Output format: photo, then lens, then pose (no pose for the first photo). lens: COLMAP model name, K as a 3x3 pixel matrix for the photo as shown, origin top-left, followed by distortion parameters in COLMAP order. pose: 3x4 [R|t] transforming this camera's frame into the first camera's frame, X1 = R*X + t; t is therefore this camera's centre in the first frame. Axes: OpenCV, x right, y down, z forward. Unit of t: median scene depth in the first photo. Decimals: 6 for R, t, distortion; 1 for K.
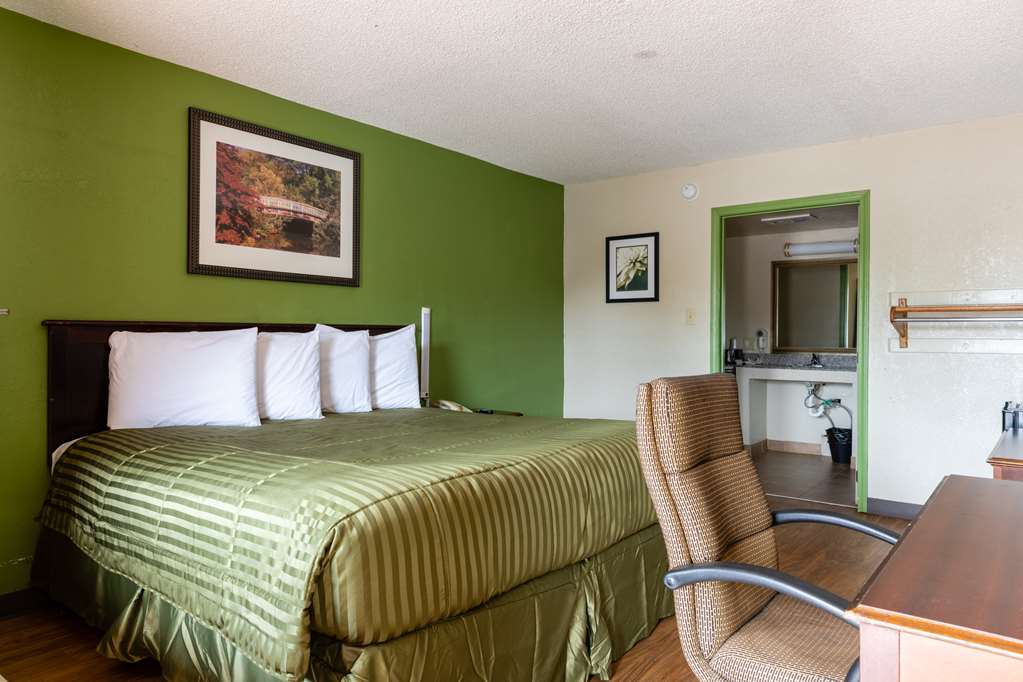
lens RADIAL K [[708.6, 0, 512.0], [0, 708.6, 342.4], [0, 0, 1]] dist [0.043637, -0.001934]
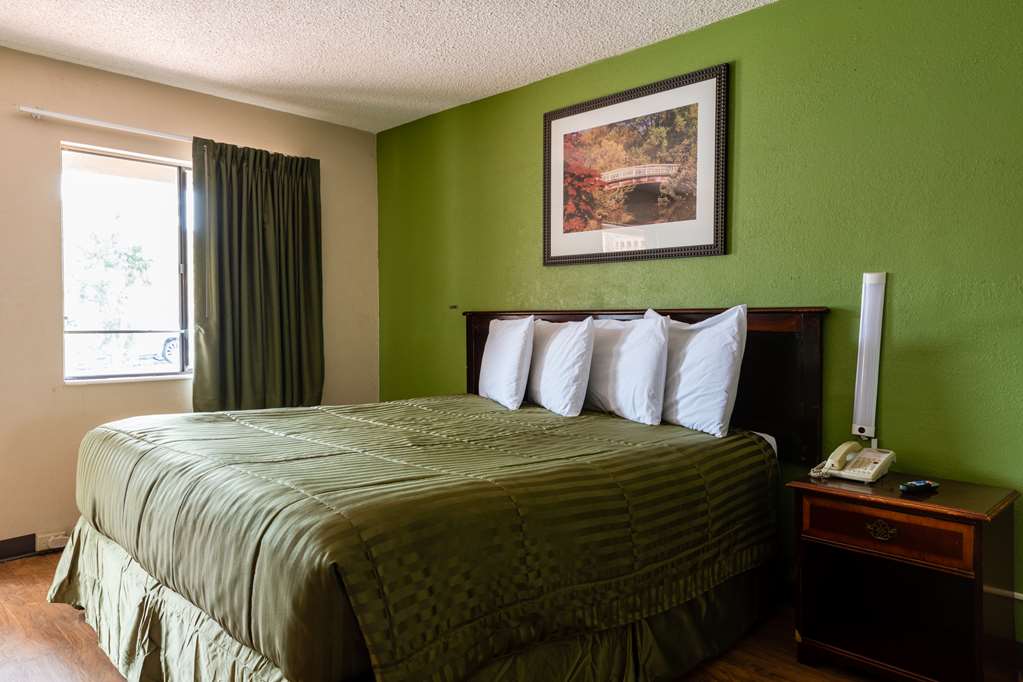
lens RADIAL K [[708.6, 0, 512.0], [0, 708.6, 341.3], [0, 0, 1]] dist [0.043637, -0.001934]
pose [[-0.141203, 0.042907, -0.989050, 0.580442], [-0.000994, 0.999054, 0.043483, -0.024542], [0.989980, 0.007123, -0.141026, 0.989977]]
